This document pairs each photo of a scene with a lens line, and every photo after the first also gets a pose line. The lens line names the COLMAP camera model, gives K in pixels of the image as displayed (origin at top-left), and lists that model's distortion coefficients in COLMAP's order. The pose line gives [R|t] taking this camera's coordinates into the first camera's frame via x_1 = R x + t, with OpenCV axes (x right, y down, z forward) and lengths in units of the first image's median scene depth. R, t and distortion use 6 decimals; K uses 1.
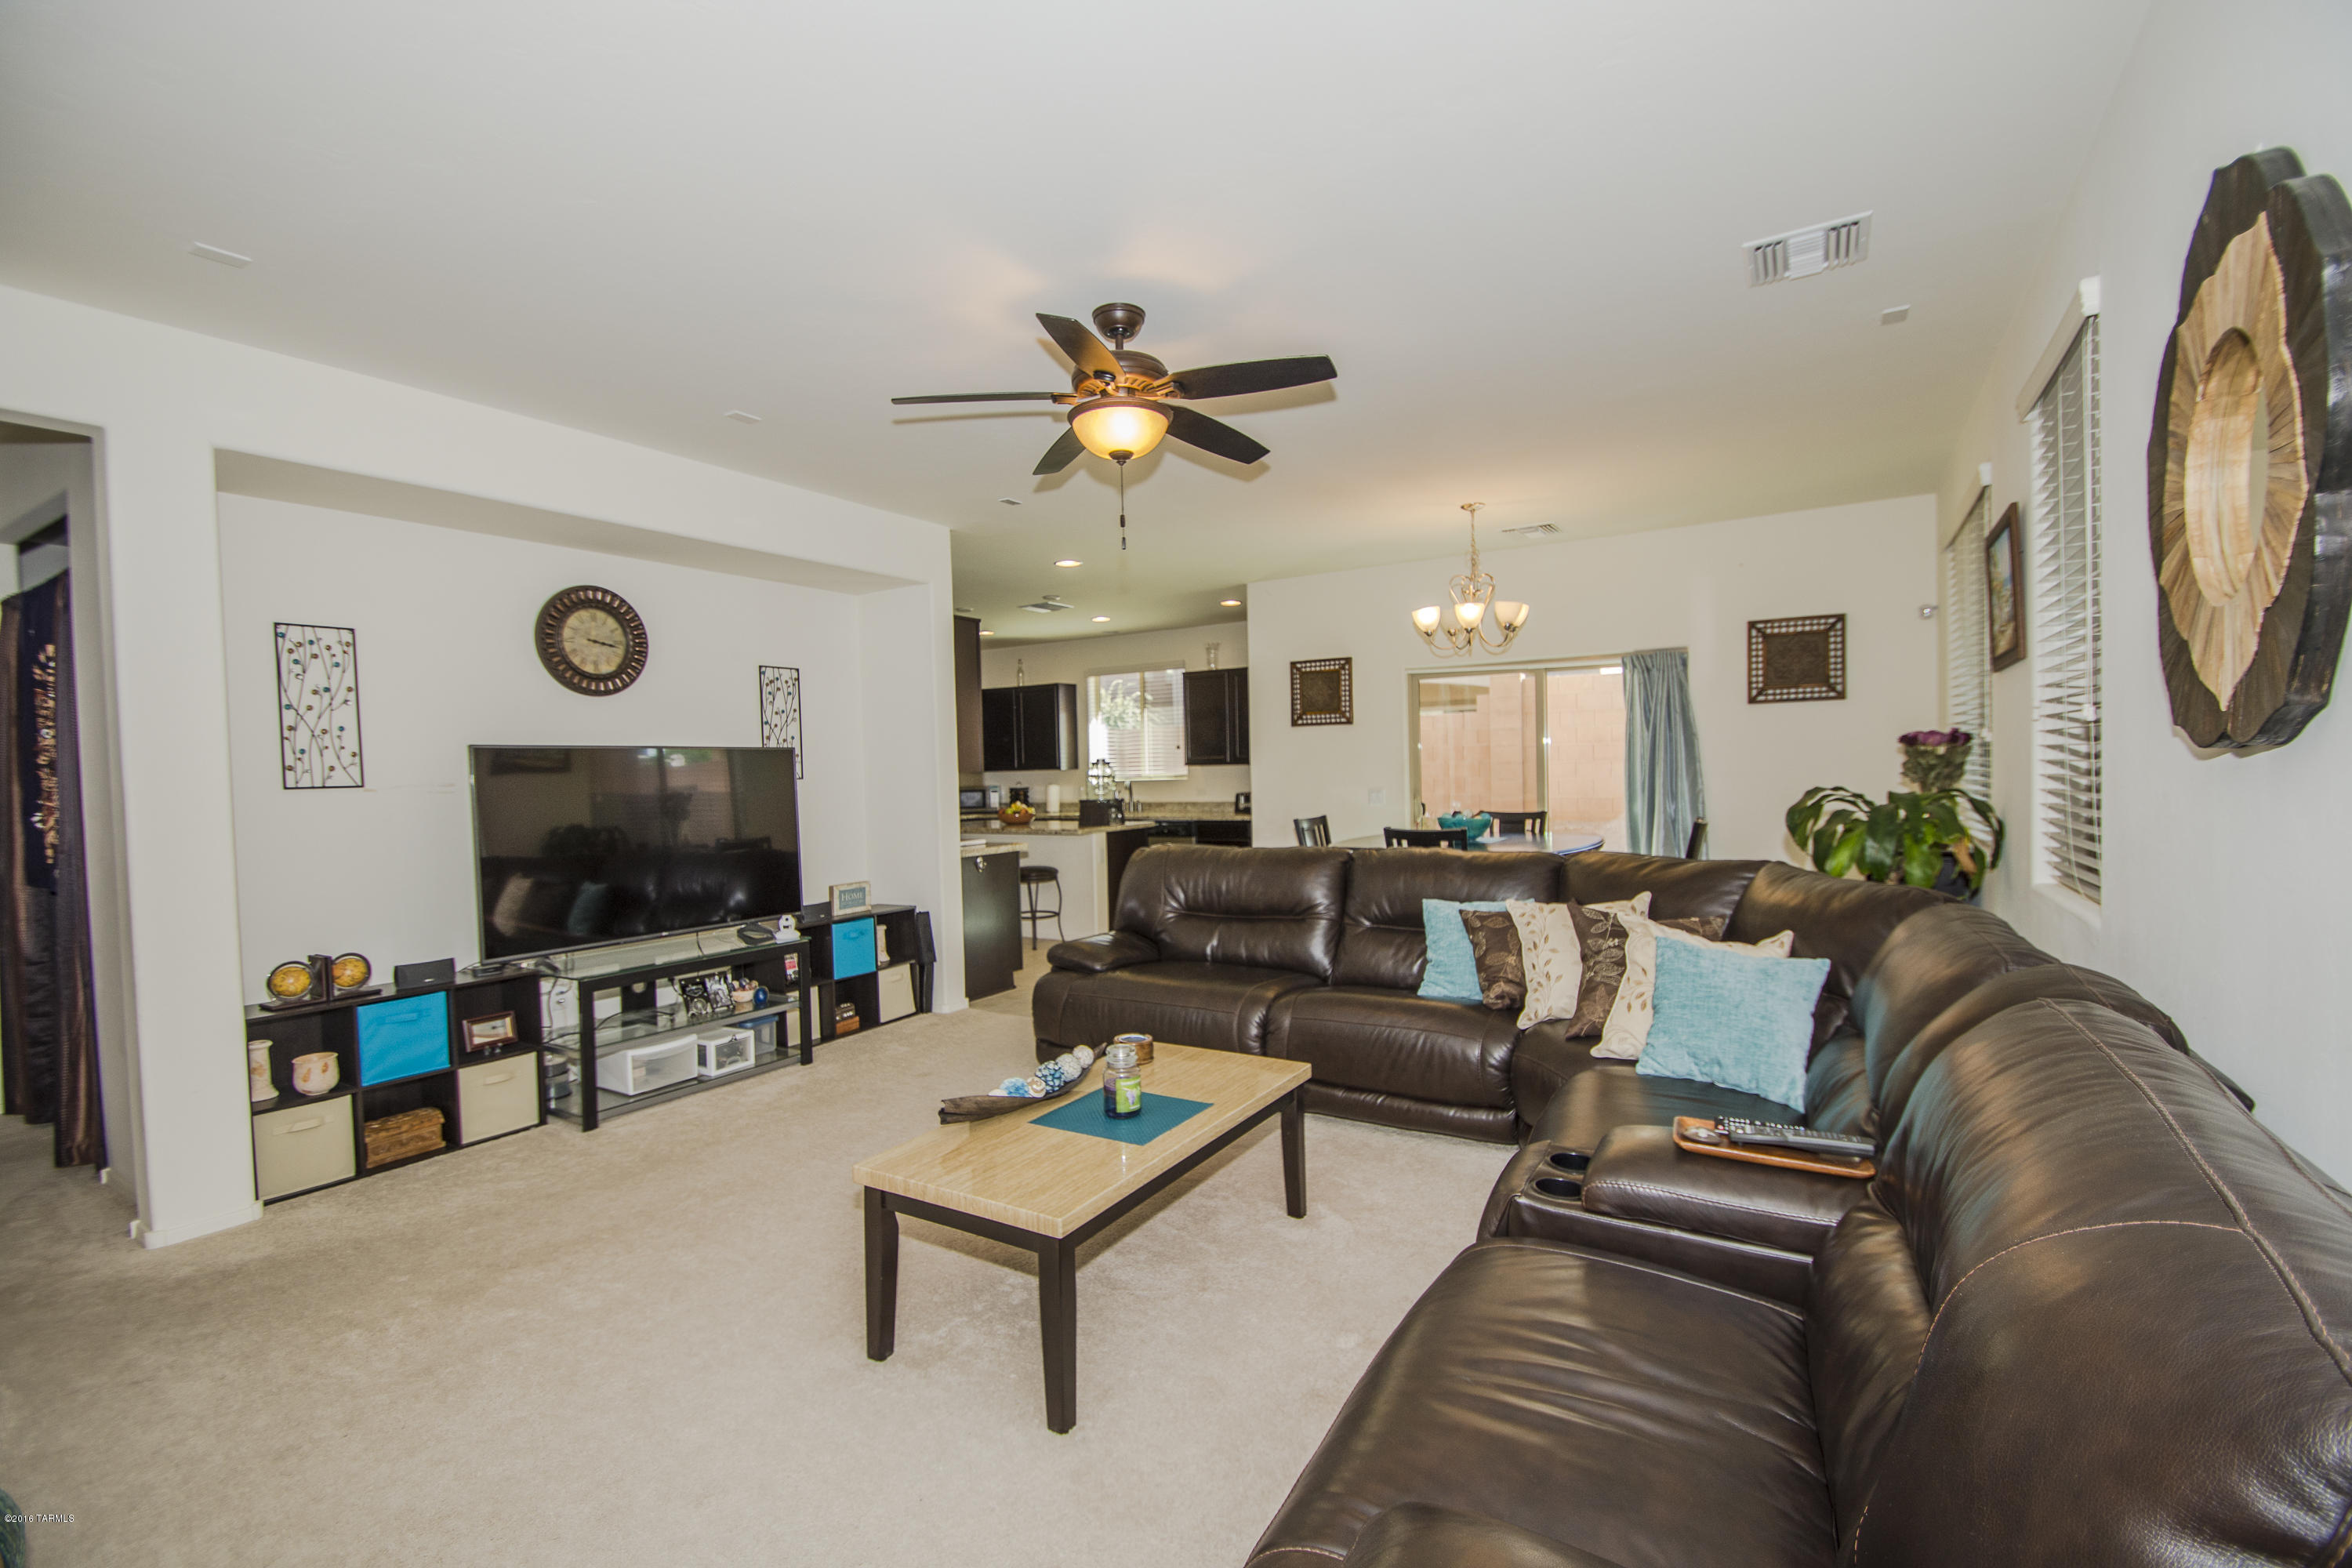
lens RADIAL K [[1032.1, 0, 1184.7], [0, 1032.1, 791.5], [0, 0, 1]] dist [0.007706, -0.007428]
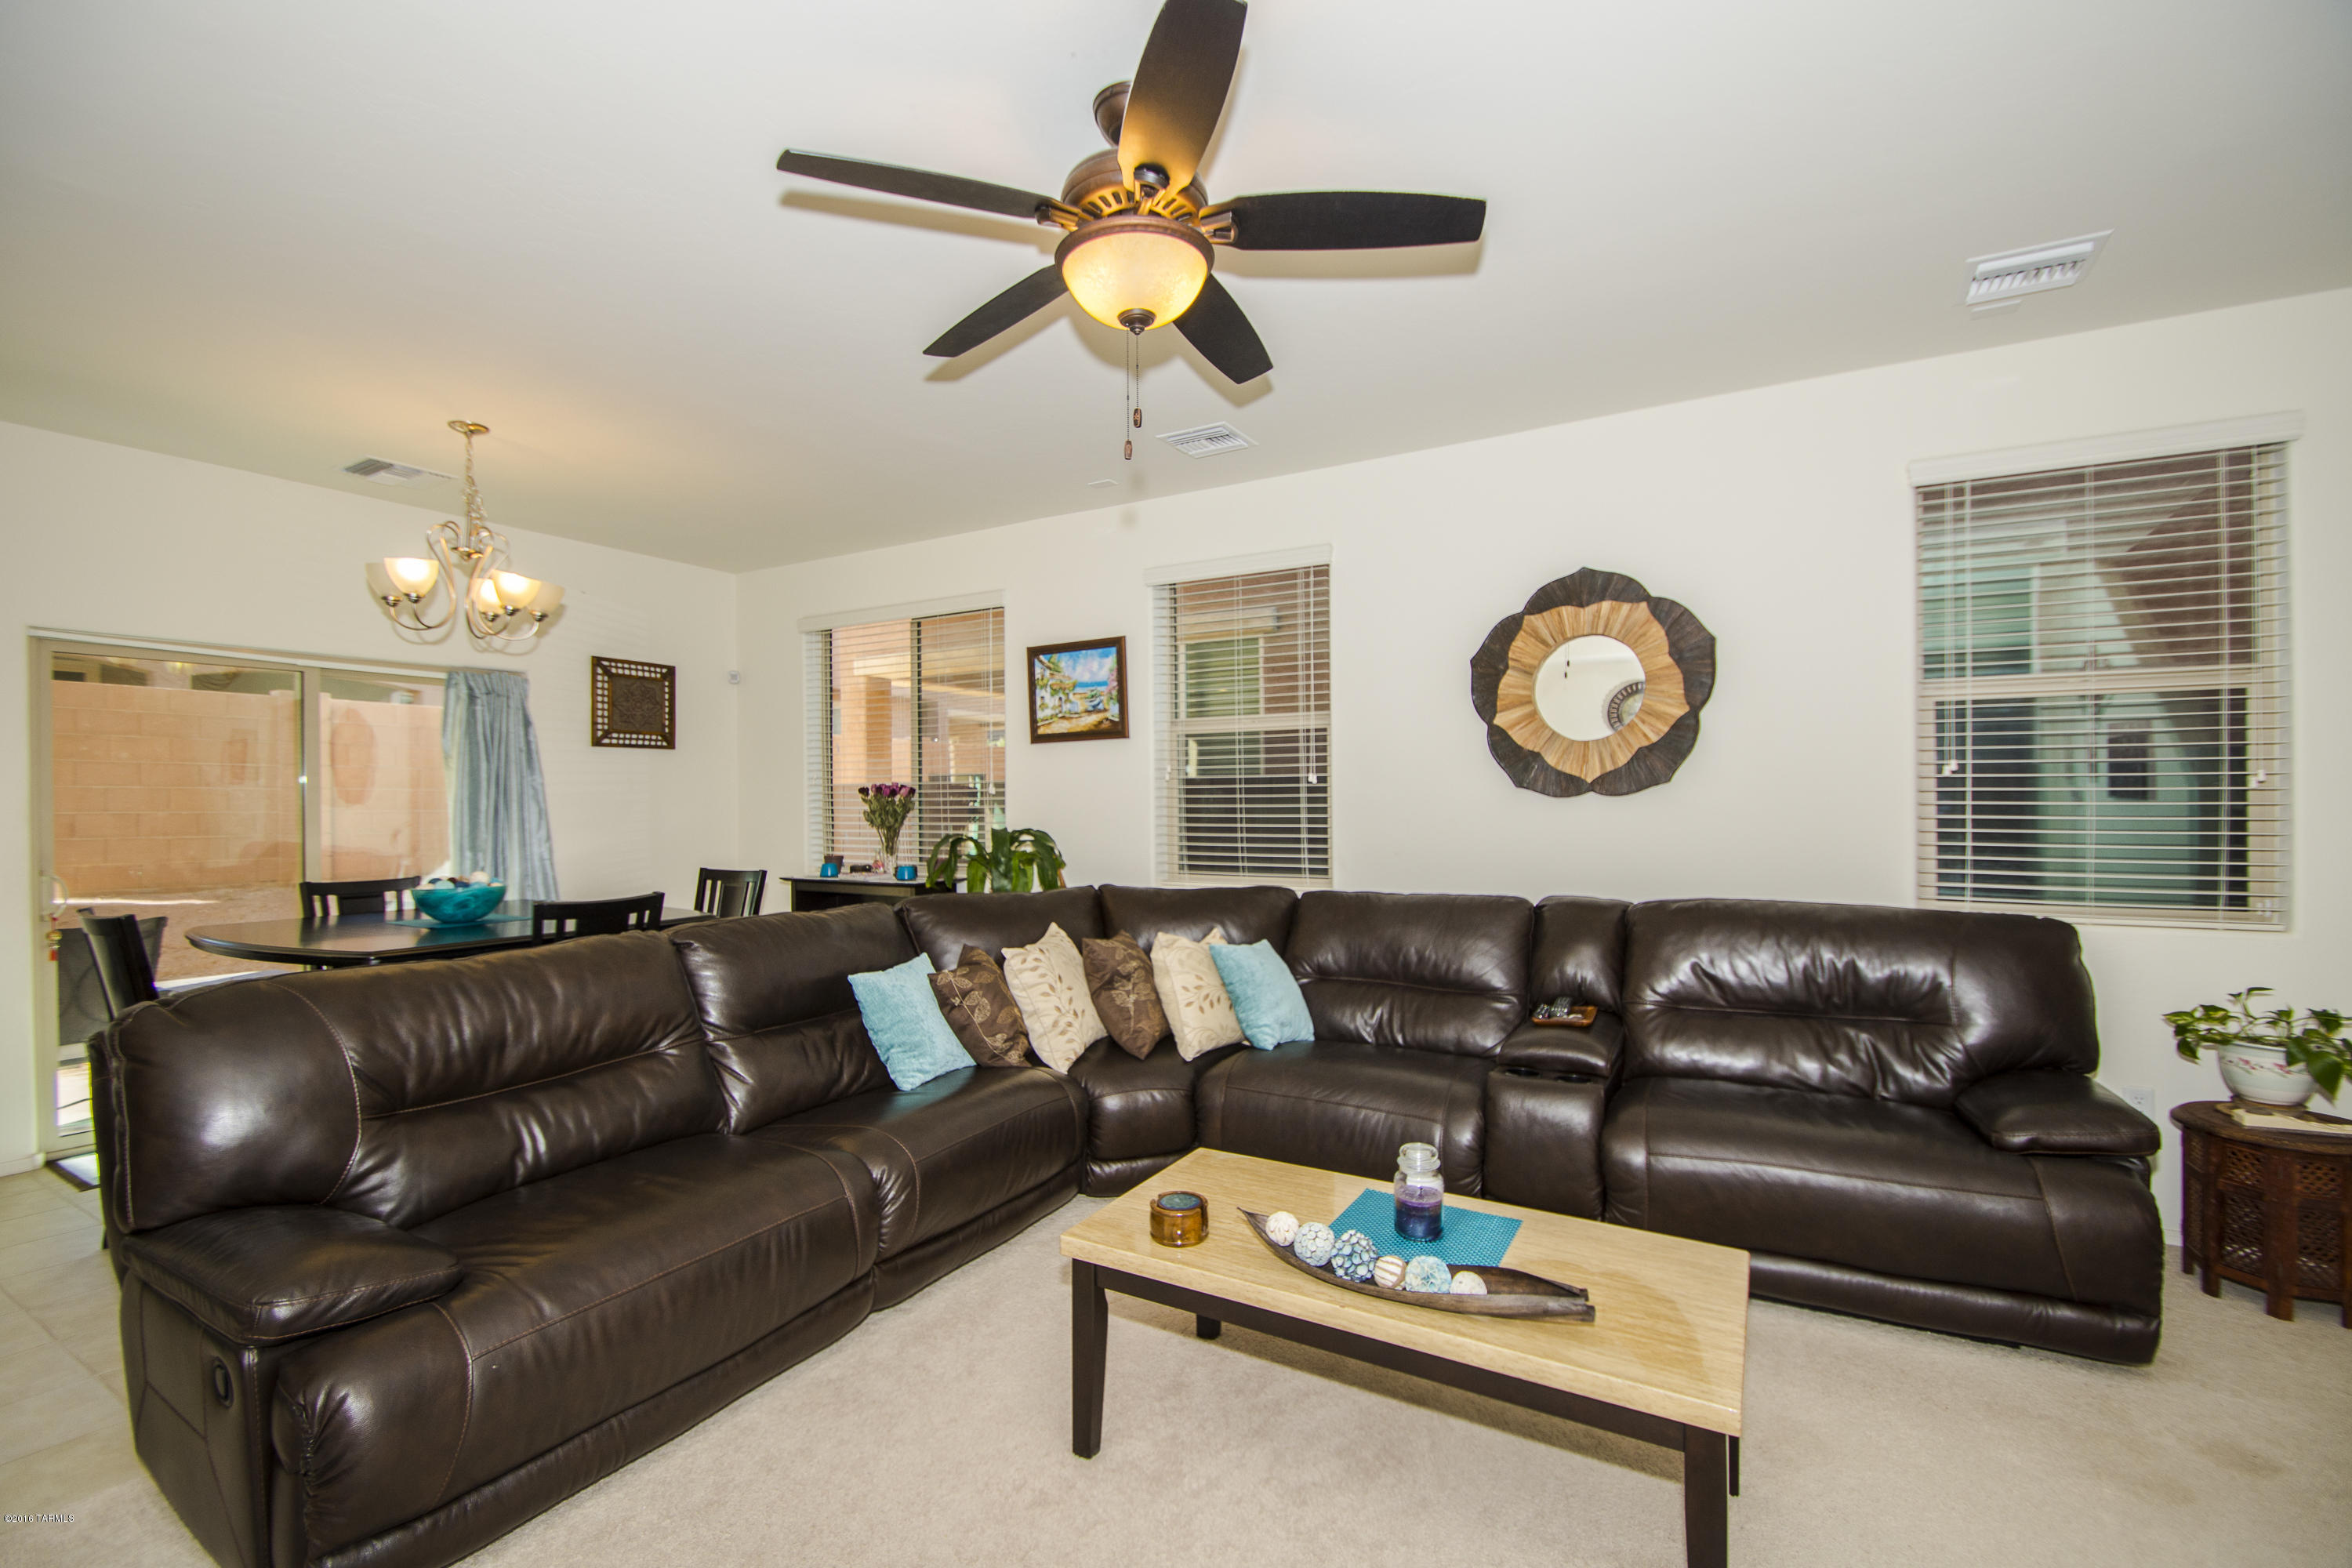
lens RADIAL K [[1032.1, 0, 1139.9], [0, 1032.1, 793.6], [0, 0, 1]] dist [0.007706, -0.007428]
pose [[-0.009539, 0.025229, 0.999636, -0.304886], [0.036355, 0.999029, -0.024867, -0.002124], [-0.999293, 0.036105, -0.010446, 0.437470]]
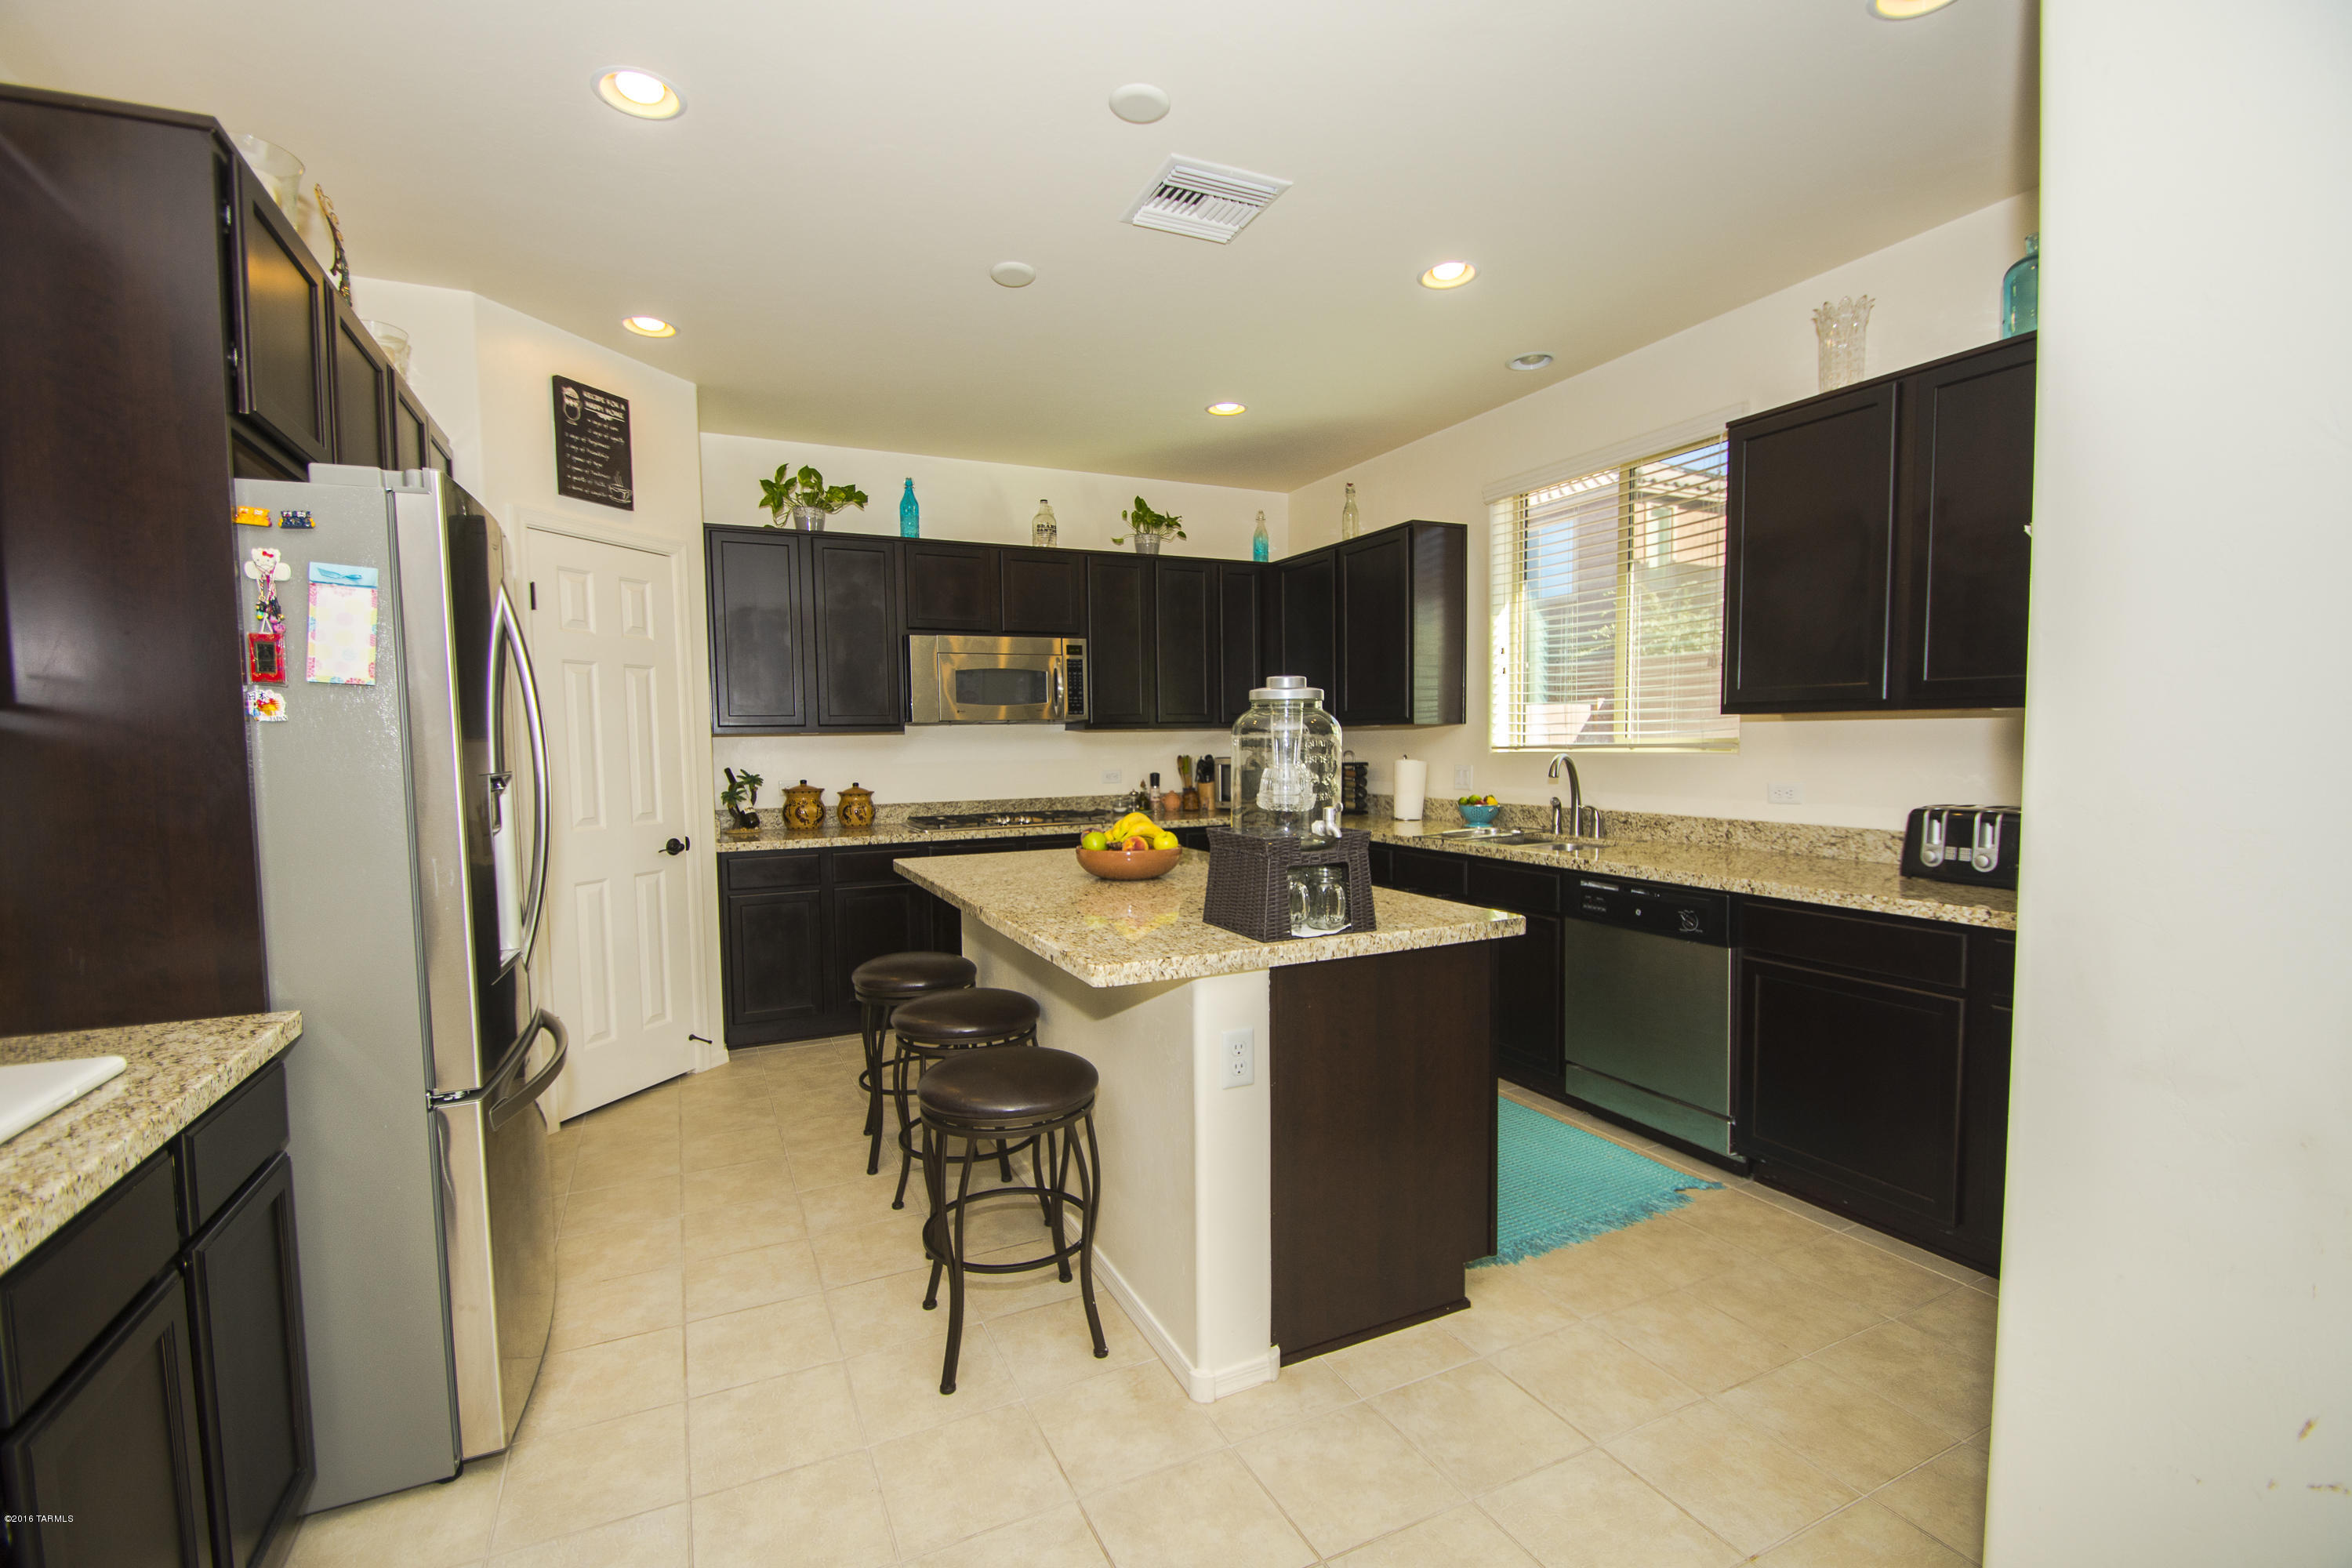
lens RADIAL K [[1032.1, 0, 1178.0], [0, 1032.1, 797.1], [0, 0, 1]] dist [0.007706, -0.007428]
pose [[0.839335, 0.041411, -0.542035, 0.044385], [-0.017072, 0.998610, 0.049857, -0.016072], [0.543346, -0.032593, 0.838876, 0.838174]]
